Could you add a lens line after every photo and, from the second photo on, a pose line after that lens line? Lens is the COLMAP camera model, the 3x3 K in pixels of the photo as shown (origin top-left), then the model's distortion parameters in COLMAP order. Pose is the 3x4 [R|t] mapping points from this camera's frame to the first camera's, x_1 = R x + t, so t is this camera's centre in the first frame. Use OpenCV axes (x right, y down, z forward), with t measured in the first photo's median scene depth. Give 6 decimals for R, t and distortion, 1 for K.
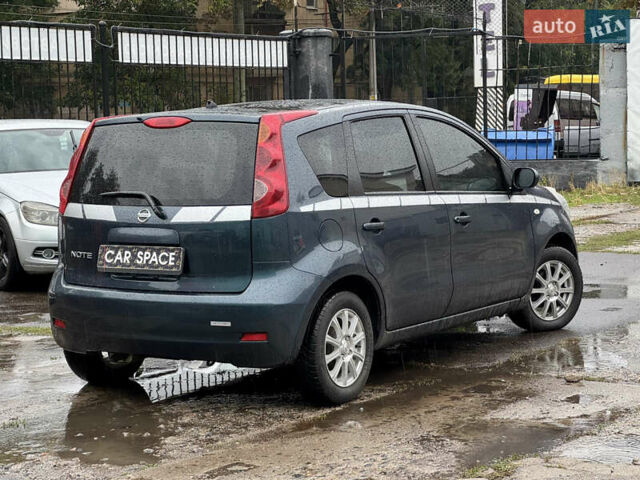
lens RADIAL K [[1804.5, 0, 320.0], [0, 1804.5, 240.0], [0, 0, 1]] dist [-1.109425, 31.558892]
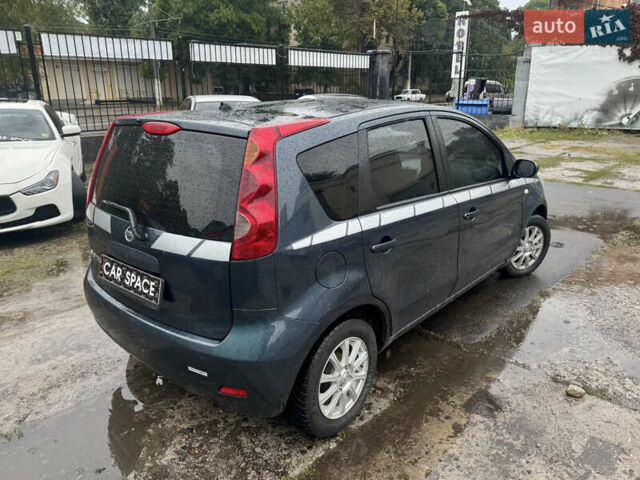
lens RADIAL K [[477.6, 0, 320.0], [0, 477.6, 240.0], [0, 0, 1]] dist [0.096529, -0.144783]
pose [[0.988817, 0.064244, -0.134586, 0.027074], [-0.029761, 0.969309, 0.244039, -0.064048], [0.146133, -0.237304, 0.960381, 0.671791]]
